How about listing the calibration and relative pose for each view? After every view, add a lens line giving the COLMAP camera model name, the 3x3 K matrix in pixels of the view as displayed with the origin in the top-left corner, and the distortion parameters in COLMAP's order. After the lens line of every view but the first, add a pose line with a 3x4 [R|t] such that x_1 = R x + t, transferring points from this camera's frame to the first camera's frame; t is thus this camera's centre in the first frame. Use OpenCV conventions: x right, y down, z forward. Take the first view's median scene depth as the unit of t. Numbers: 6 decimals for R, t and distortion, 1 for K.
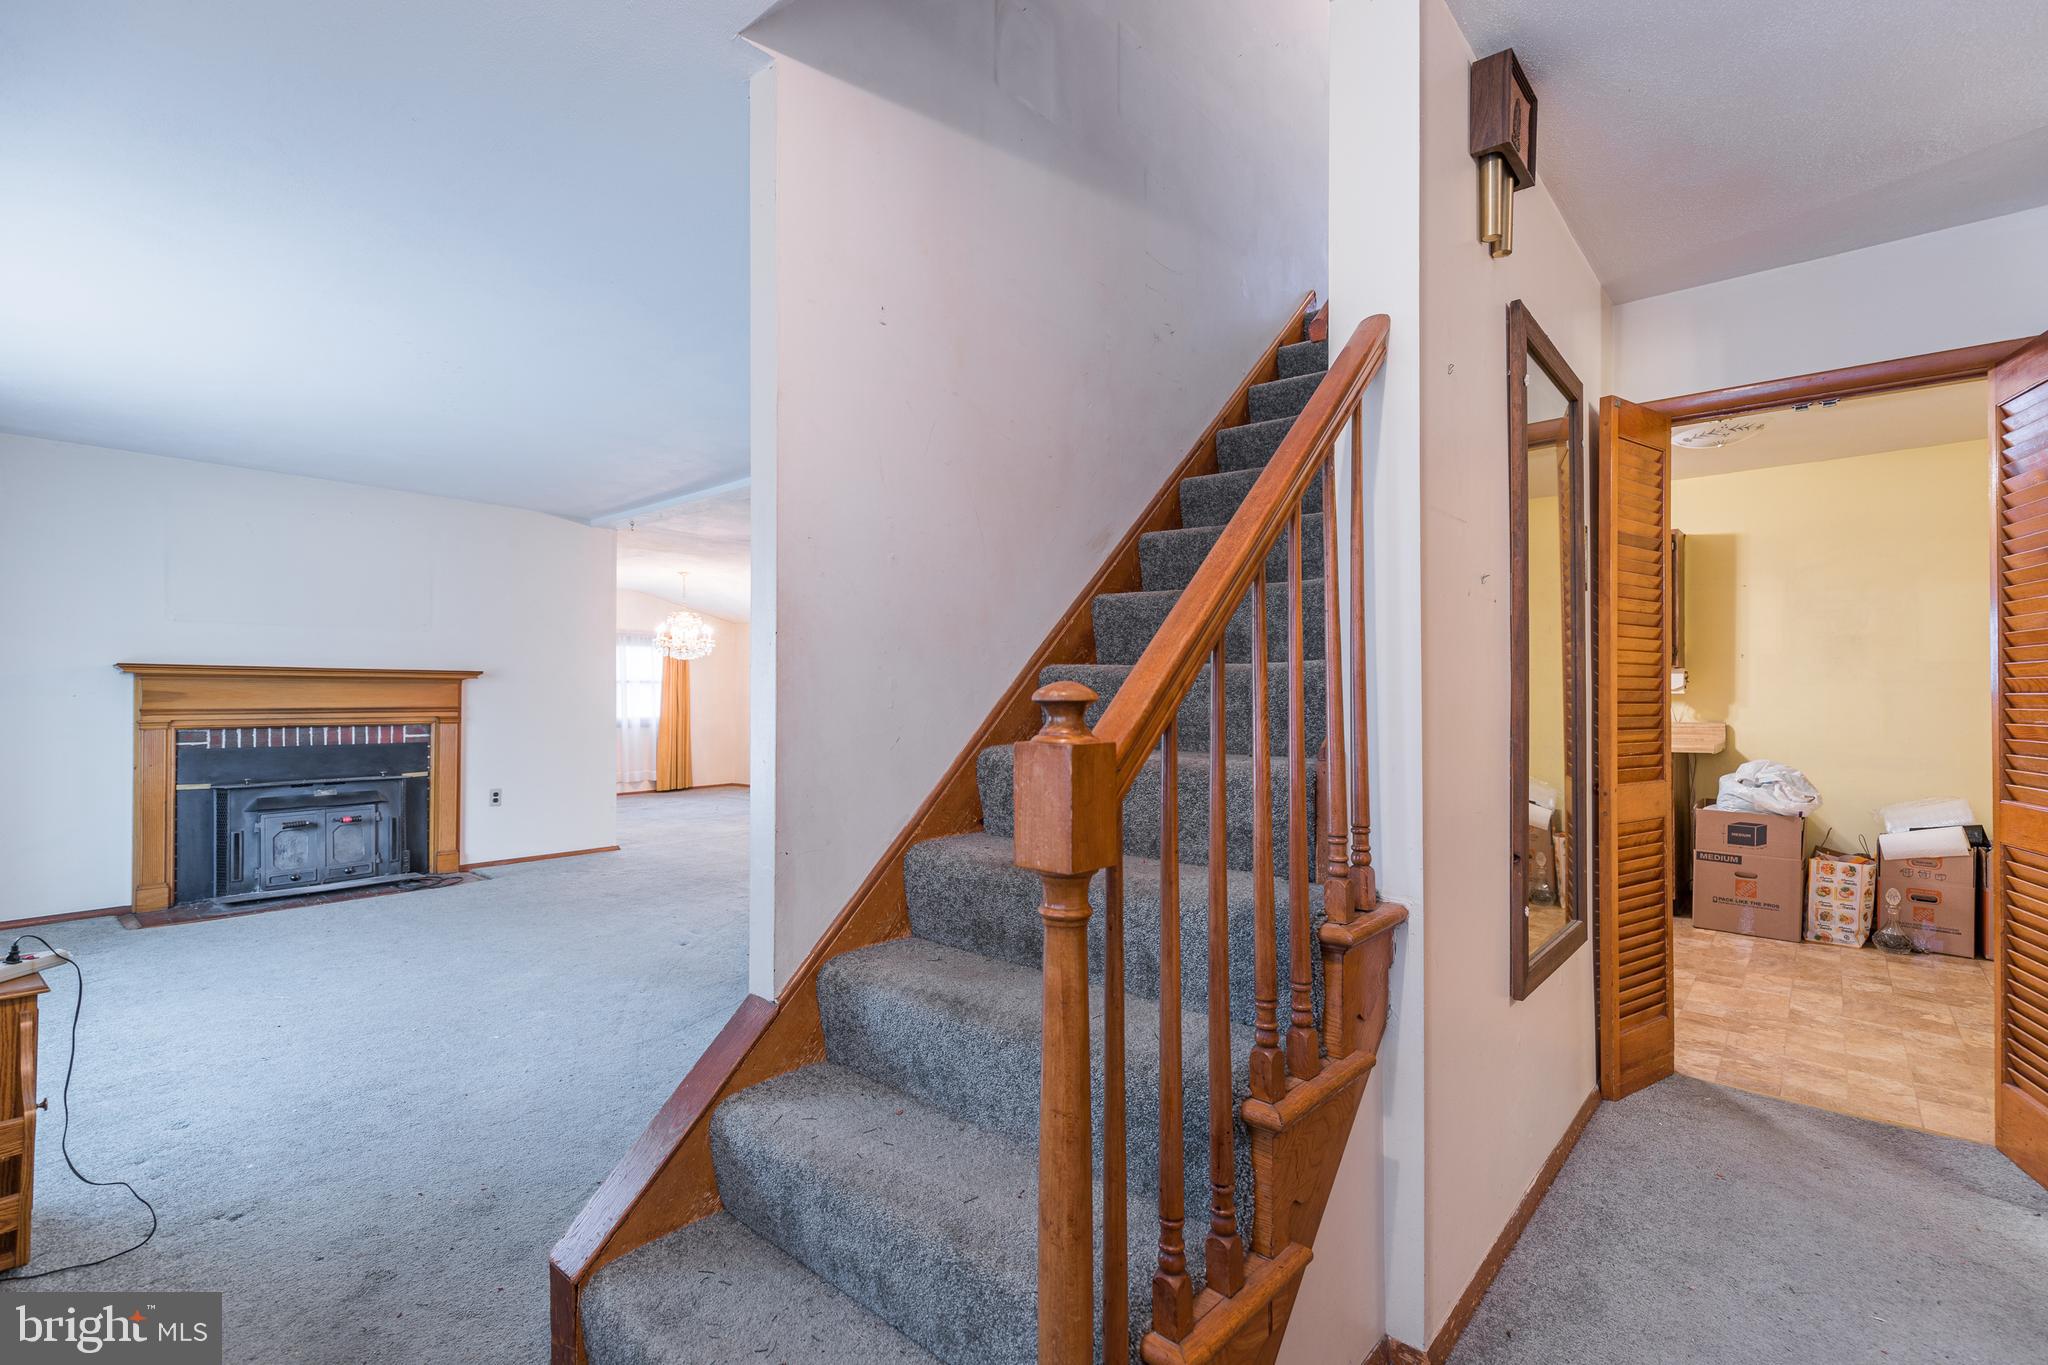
lens RADIAL K [[923.9, 0, 1021.8], [0, 923.9, 693.5], [0, 0, 1]] dist [0.008388, -0.000495]
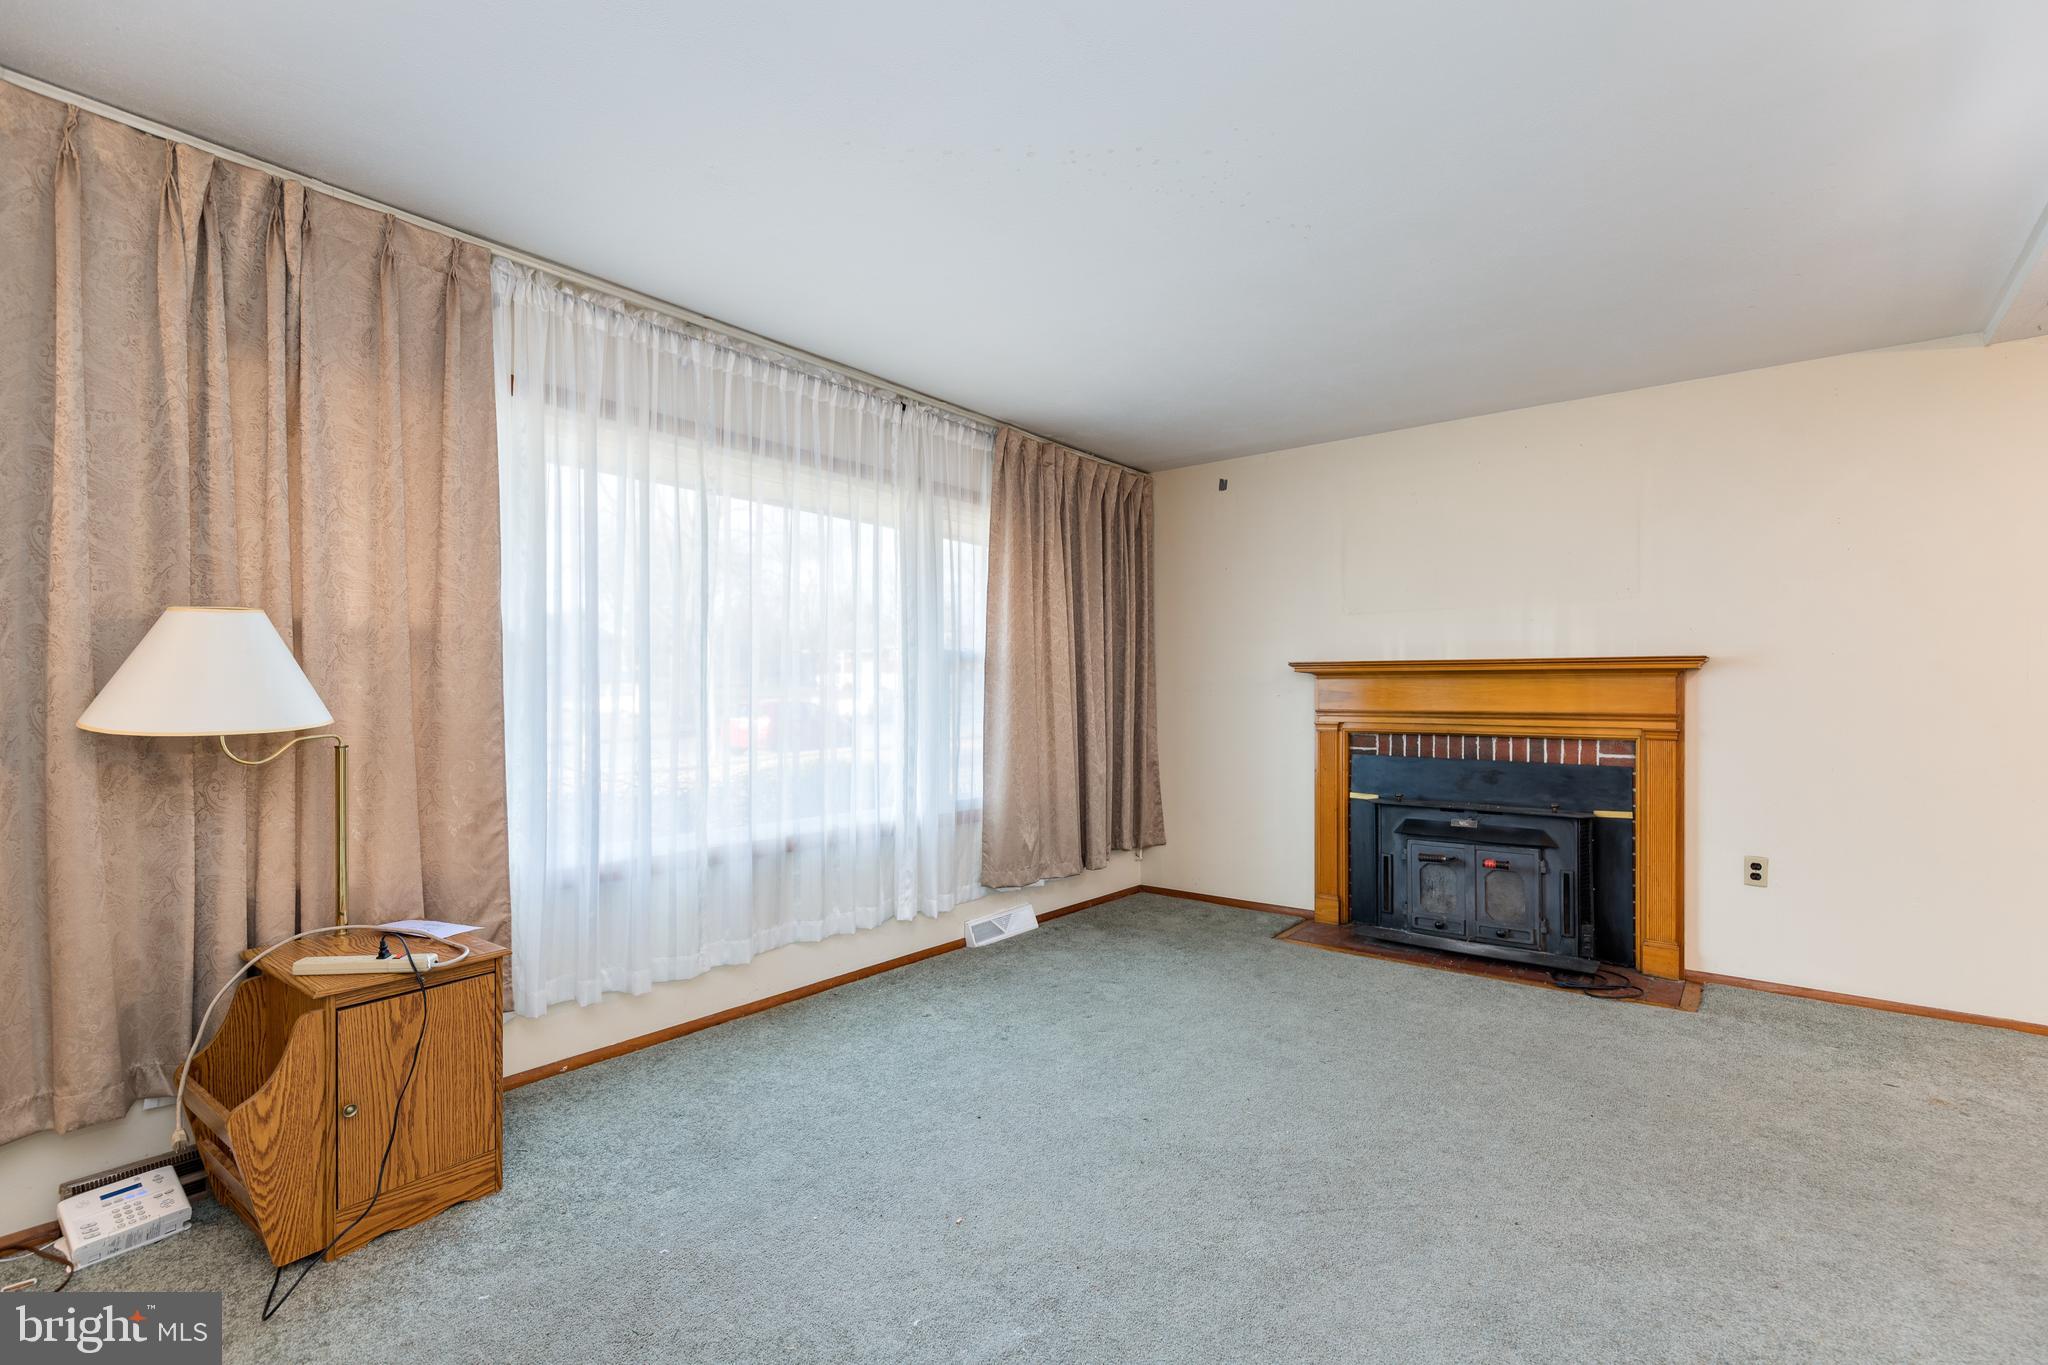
lens RADIAL K [[923.9, 0, 1030.8], [0, 923.9, 685.8], [0, 0, 1]] dist [0.008388, -0.000495]
pose [[0.049541, -0.008144, -0.998739, -0.006099], [-0.000426, 0.999966, -0.008175, 0.000126], [0.998772, 0.000831, 0.049536, 0.599901]]
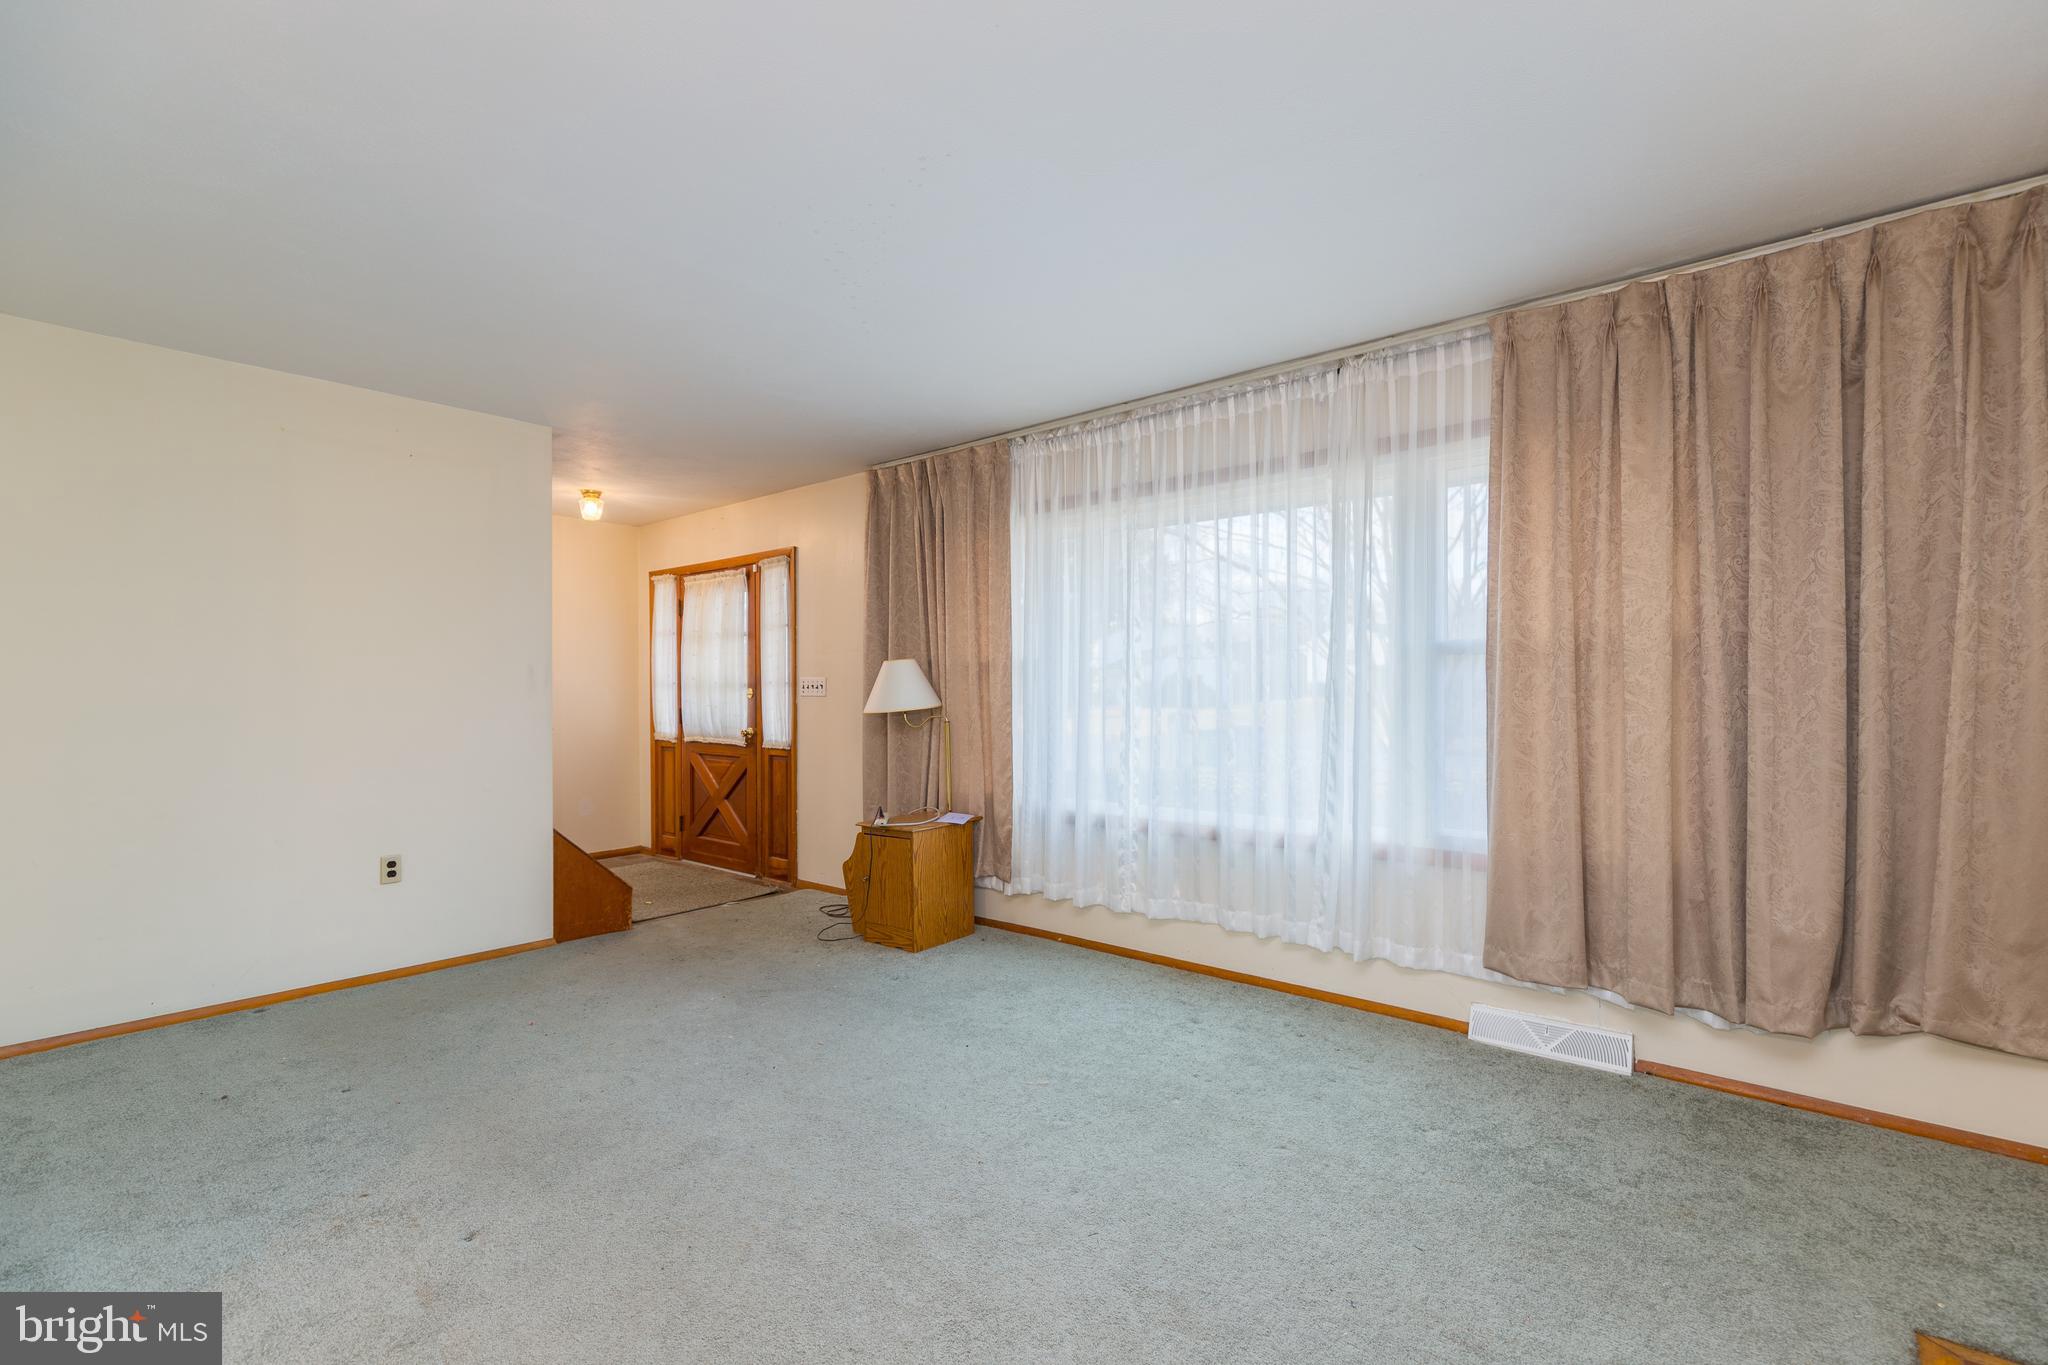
lens RADIAL K [[923.9, 0, 1017.1], [0, 923.9, 680.4], [0, 0, 1]] dist [0.008388, -0.000495]
pose [[-0.999897, 0.007886, -0.011974, -0.505043], [0.007957, 0.999951, -0.005836, -0.008870], [0.011927, -0.005931, -0.999911, 1.175430]]
